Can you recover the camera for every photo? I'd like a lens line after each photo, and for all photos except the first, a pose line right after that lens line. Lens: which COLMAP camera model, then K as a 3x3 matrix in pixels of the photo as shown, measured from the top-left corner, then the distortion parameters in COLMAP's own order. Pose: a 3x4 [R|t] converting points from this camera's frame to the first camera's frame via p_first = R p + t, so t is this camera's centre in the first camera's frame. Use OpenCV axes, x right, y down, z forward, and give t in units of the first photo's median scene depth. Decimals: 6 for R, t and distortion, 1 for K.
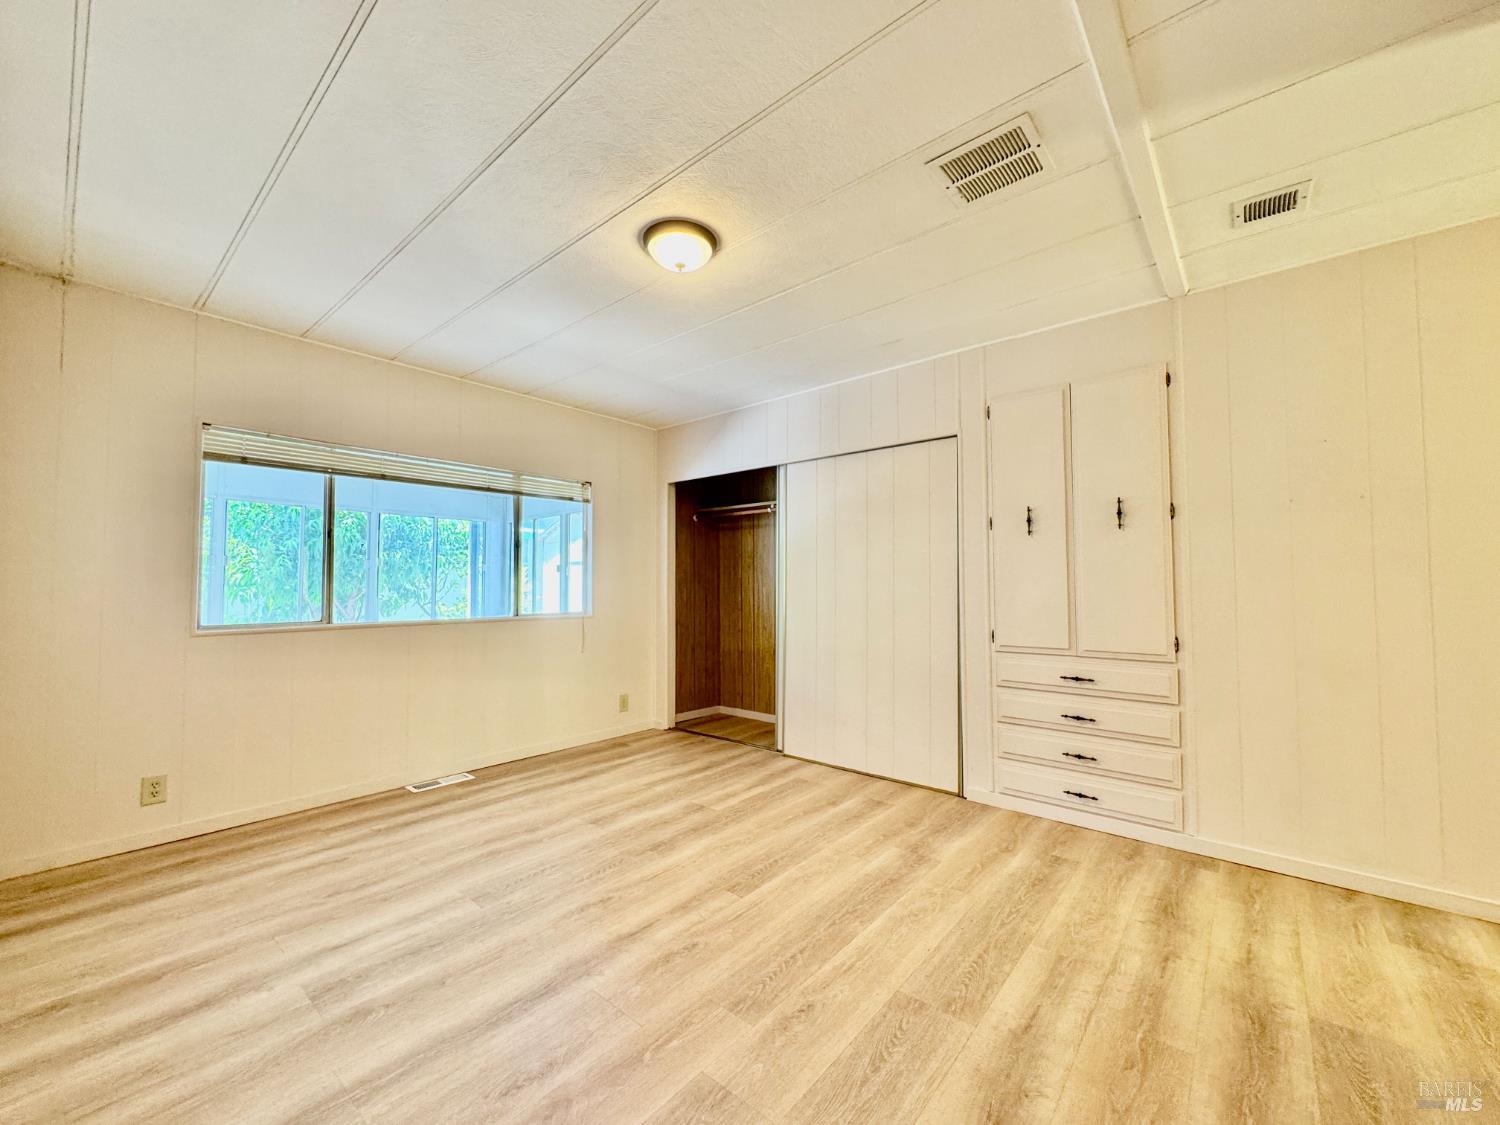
lens RADIAL K [[599.8, 0, 751.6], [0, 599.8, 563.6], [0, 0, 1]] dist [-0.001819, -0.000073]
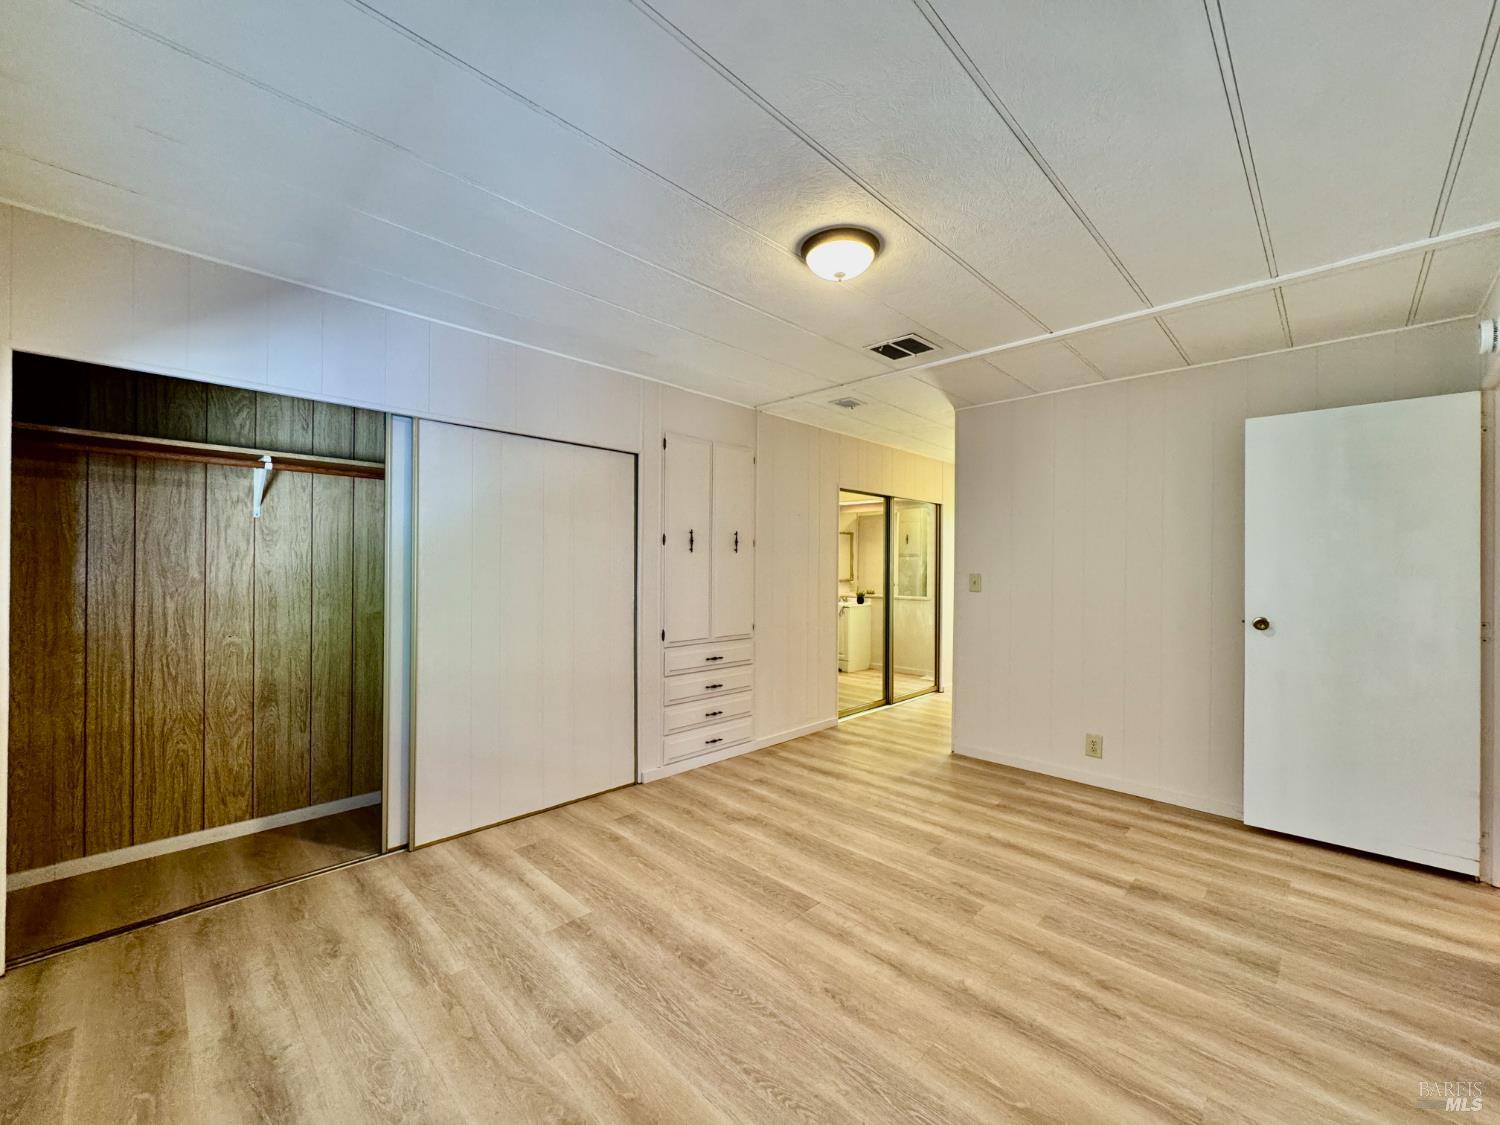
lens RADIAL K [[599.8, 0, 751.6], [0, 599.8, 563.6], [0, 0, 1]] dist [-0.001819, -0.000073]
pose [[0.071549, 0.007694, 0.997407, -0.817136], [-0.047860, 0.998845, -0.004272, -0.024398], [-0.996288, -0.047431, 0.071835, 0.804942]]
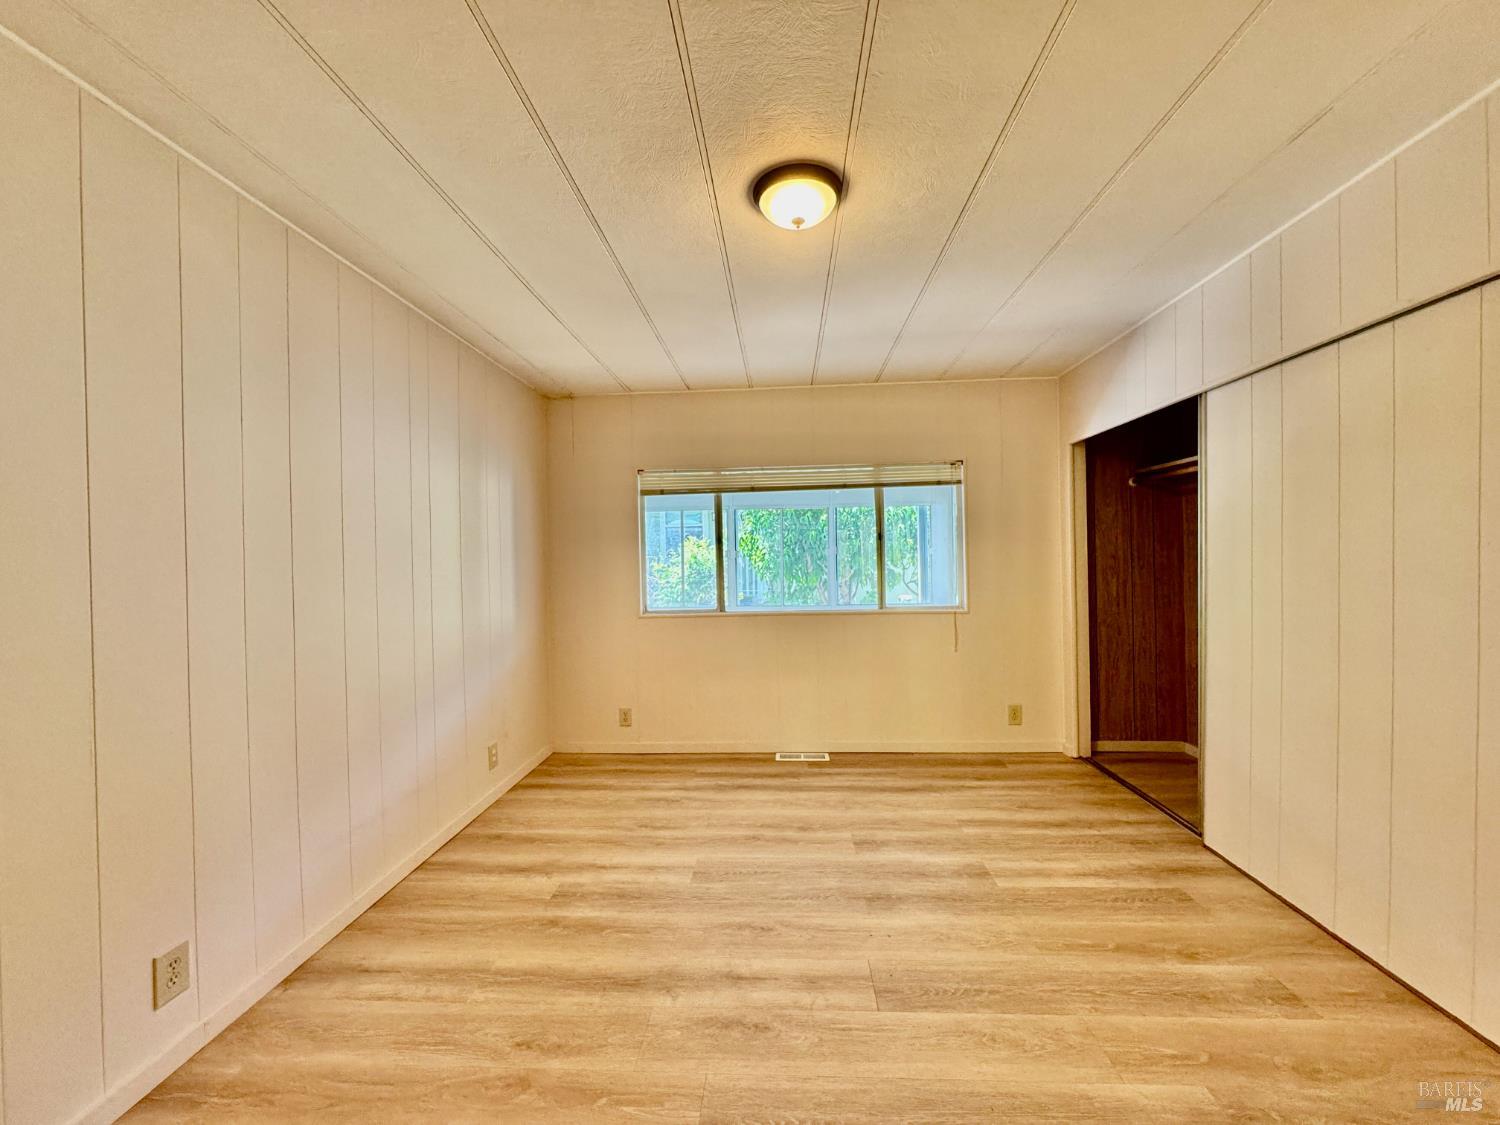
lens RADIAL K [[599.8, 0, 751.6], [0, 599.8, 563.6], [0, 0, 1]] dist [-0.001819, -0.000073]
pose [[0.601153, -0.006063, -0.799111, 0.383451], [0.050472, 0.998263, 0.030394, -0.040577], [0.797538, -0.058604, 0.600415, 0.327074]]
